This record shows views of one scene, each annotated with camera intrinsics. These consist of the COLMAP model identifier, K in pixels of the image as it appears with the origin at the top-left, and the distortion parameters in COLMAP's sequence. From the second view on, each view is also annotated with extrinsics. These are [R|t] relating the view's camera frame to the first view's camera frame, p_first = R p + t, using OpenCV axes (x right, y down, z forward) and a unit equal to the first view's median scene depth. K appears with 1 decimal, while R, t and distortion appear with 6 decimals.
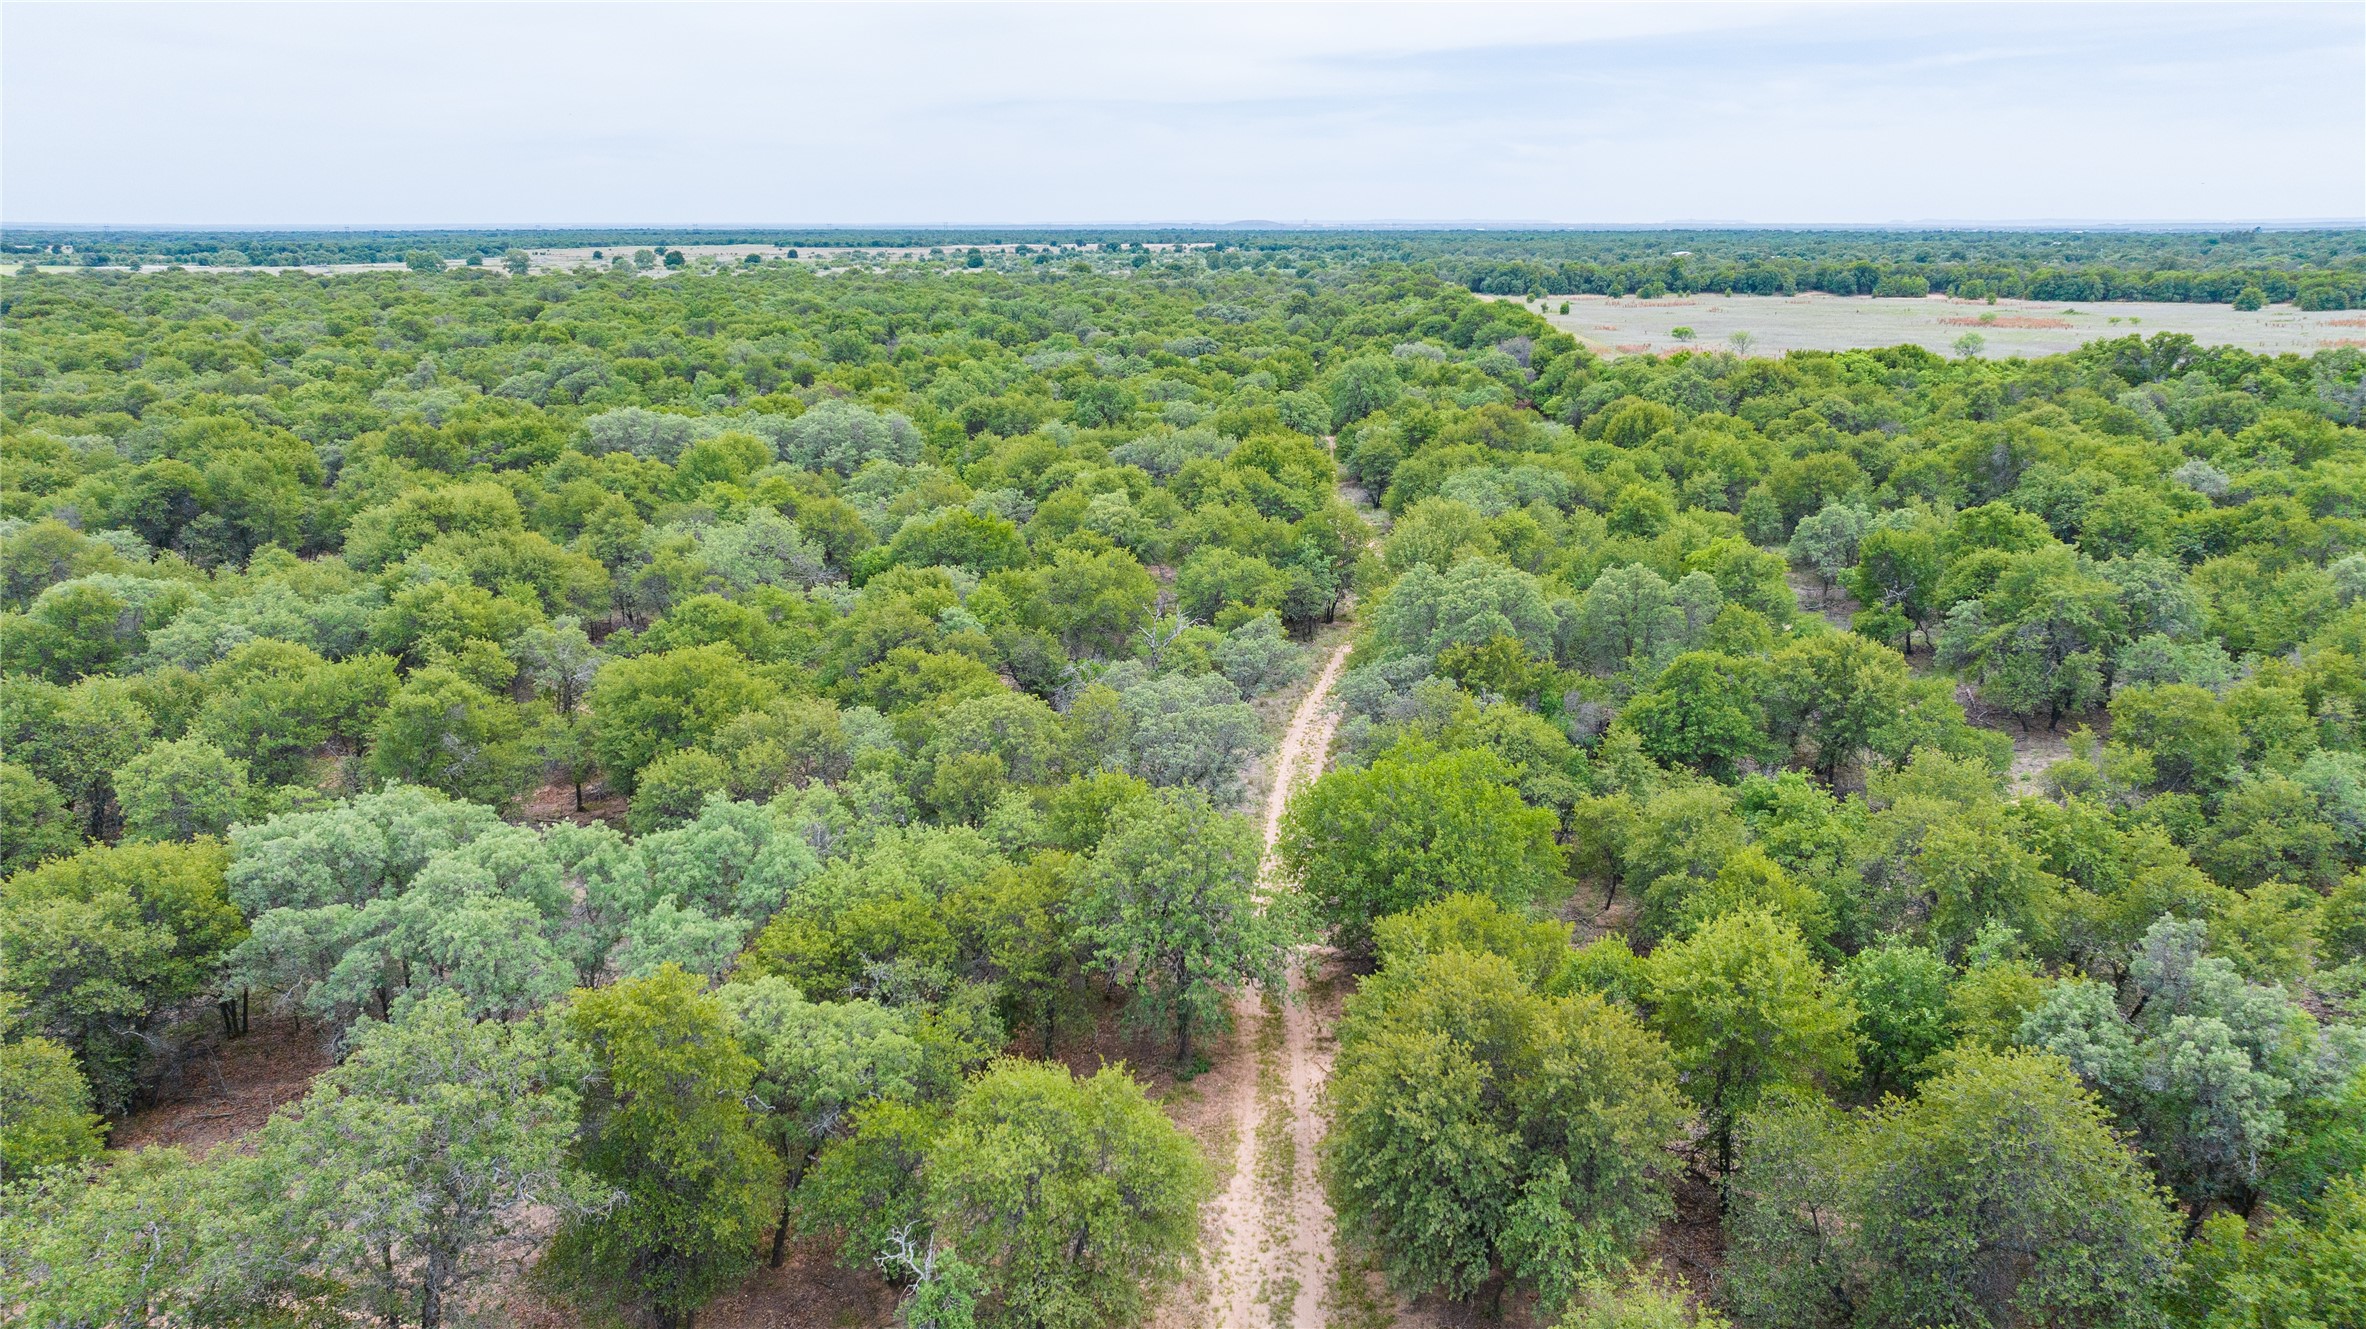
lens RADIAL K [[1688.1, 0, 1183.0], [0, 1688.1, 664.5], [0, 0, 1]] dist [-0.015392, 0.002035]
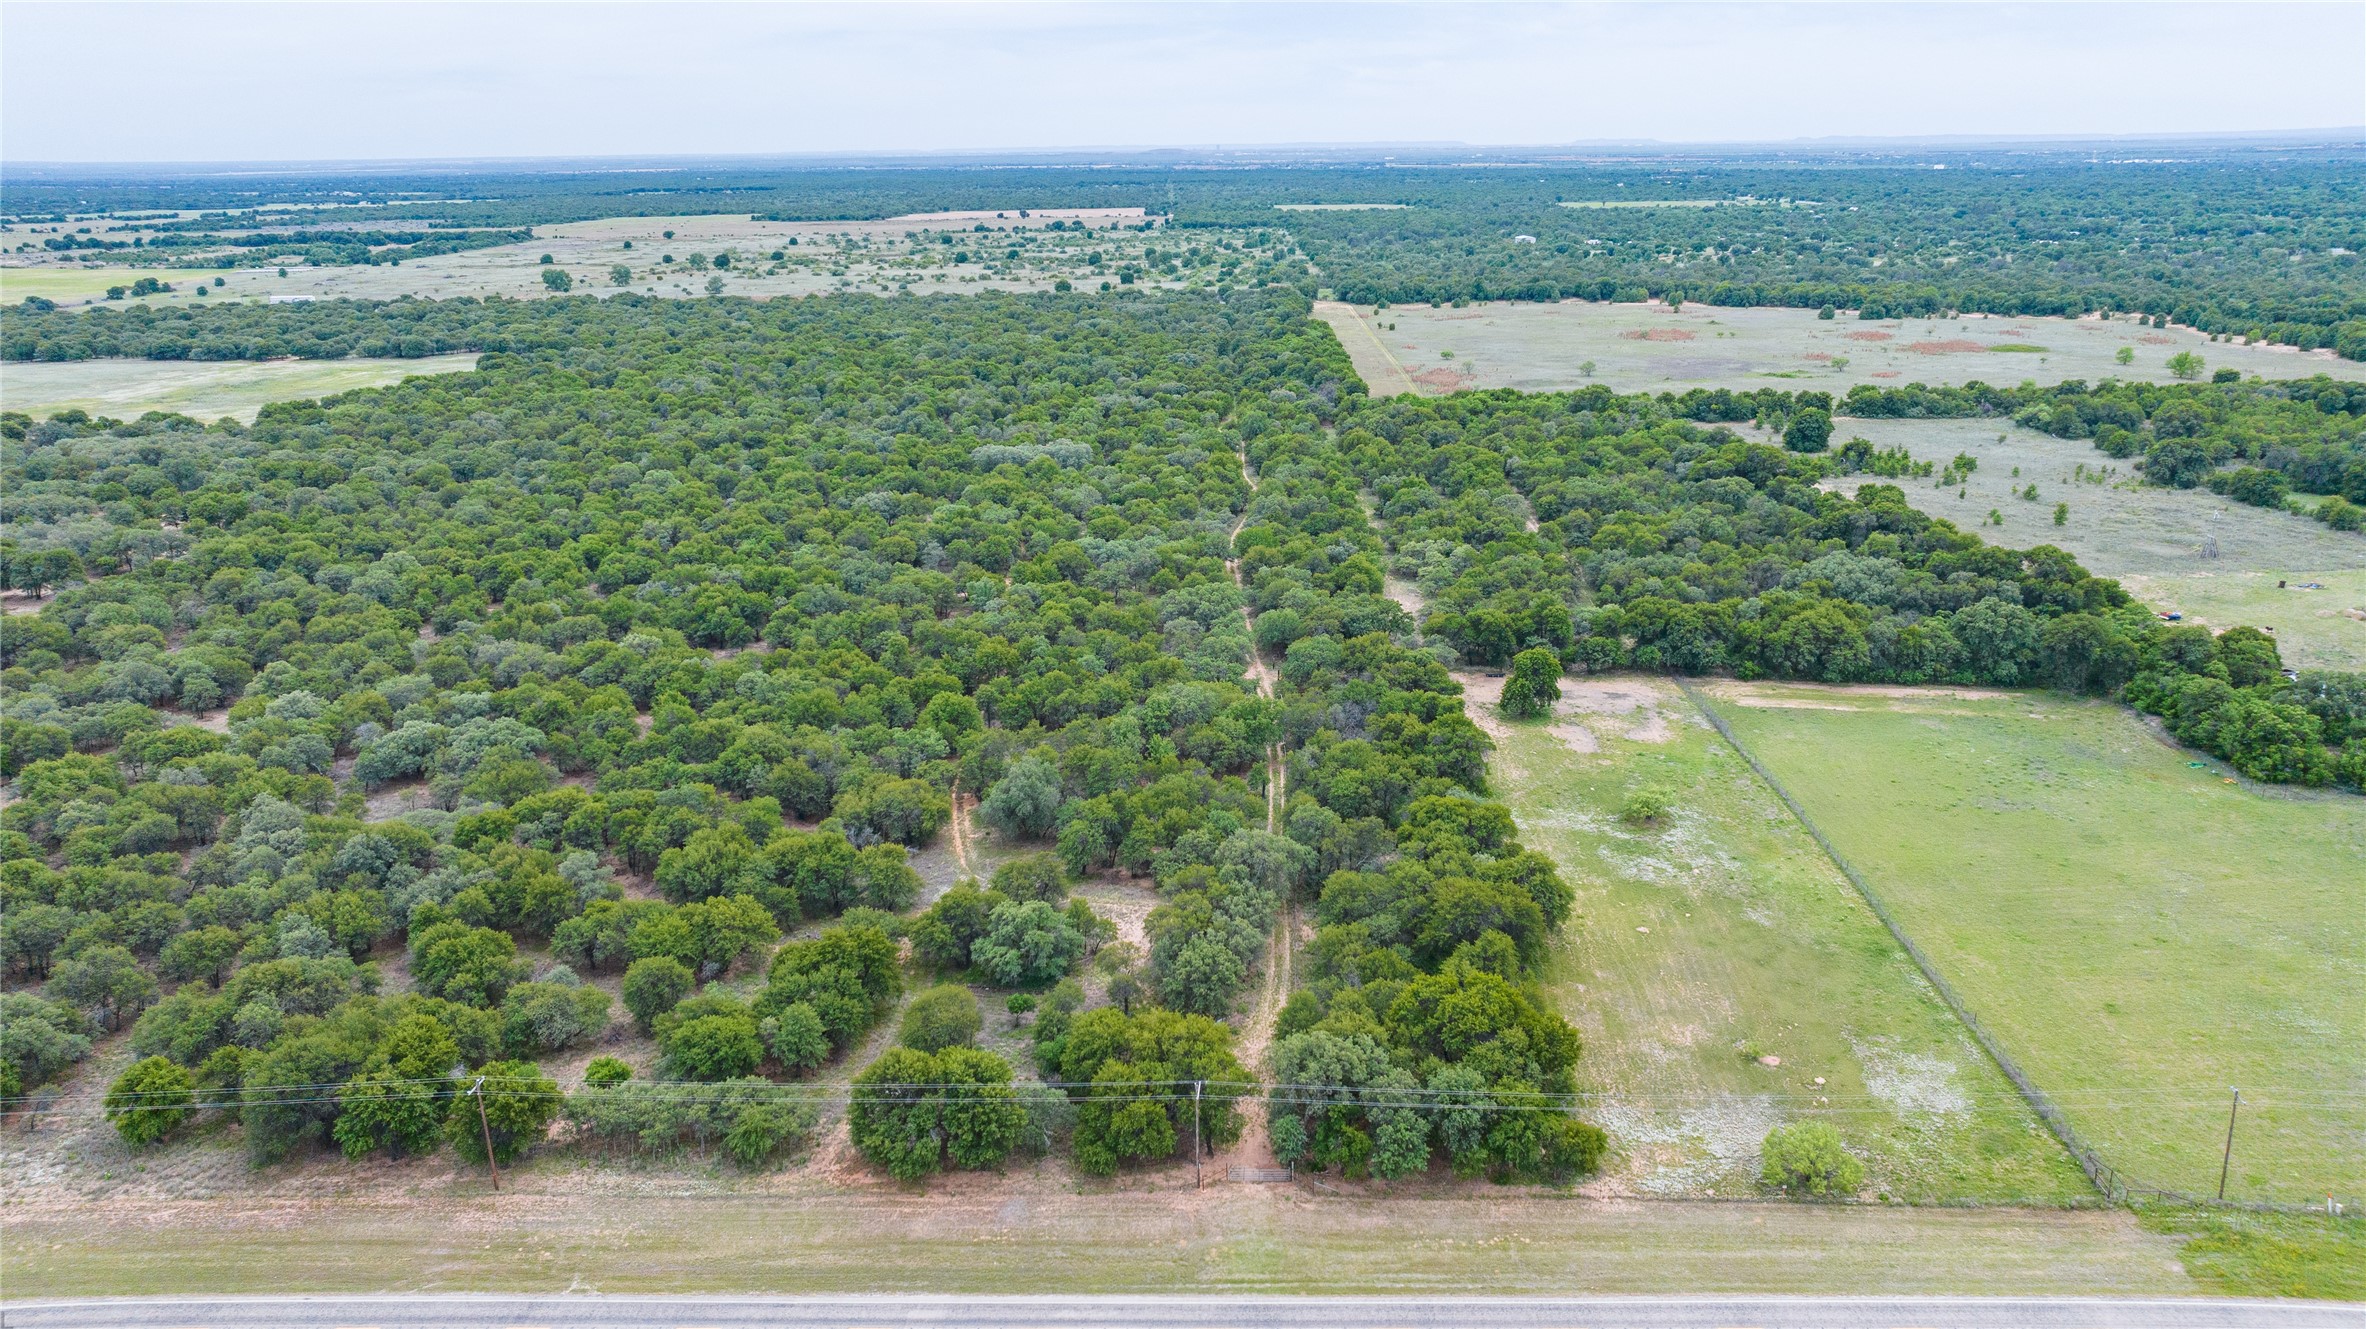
lens RADIAL K [[1669.8, 0, 1185.2], [0, 1669.8, 672.1], [0, 0, 1]] dist [-0.020573, 0.005060]
pose [[0.998605, -0.026832, 0.045473, -0.043589], [0.024667, 0.998566, 0.047518, 0.030606], [-0.046683, -0.046330, 0.997835, -0.544833]]
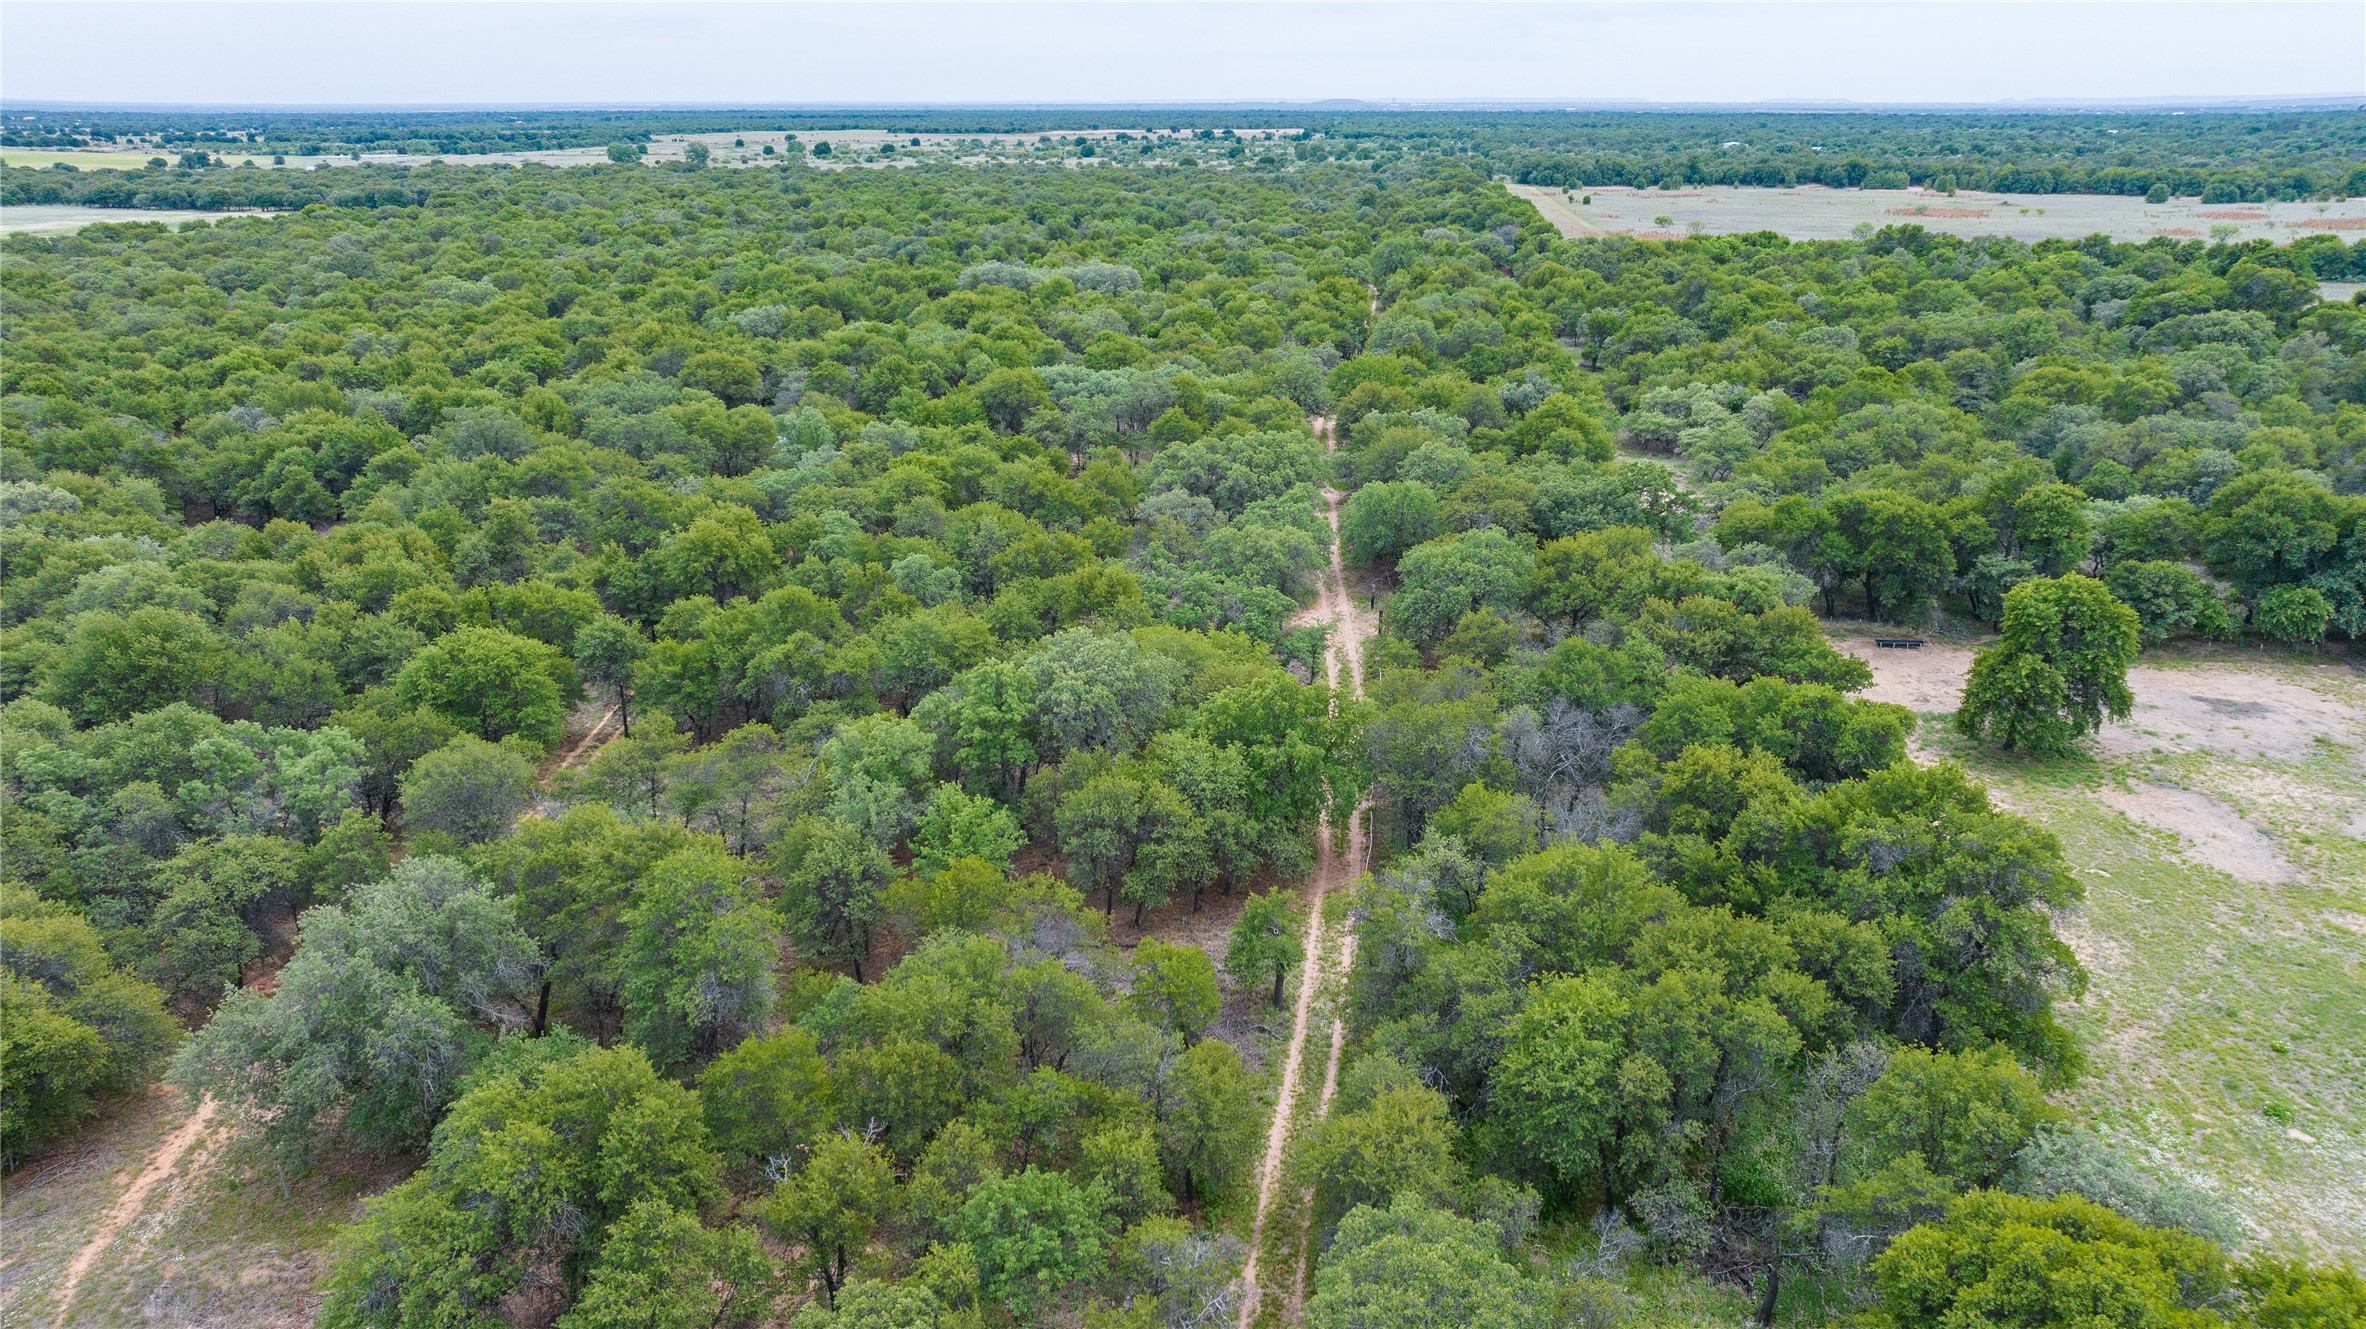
lens RADIAL K [[1676.2, 0, 1183.0], [0, 1676.2, 664.5], [0, 0, 1]] dist [-0.034132, 0.030132]
pose [[0.998812, 0.014072, -0.046653, -0.007097], [-0.010833, 0.997559, 0.068983, 0.047258], [0.047510, -0.068396, 0.996526, -0.254566]]
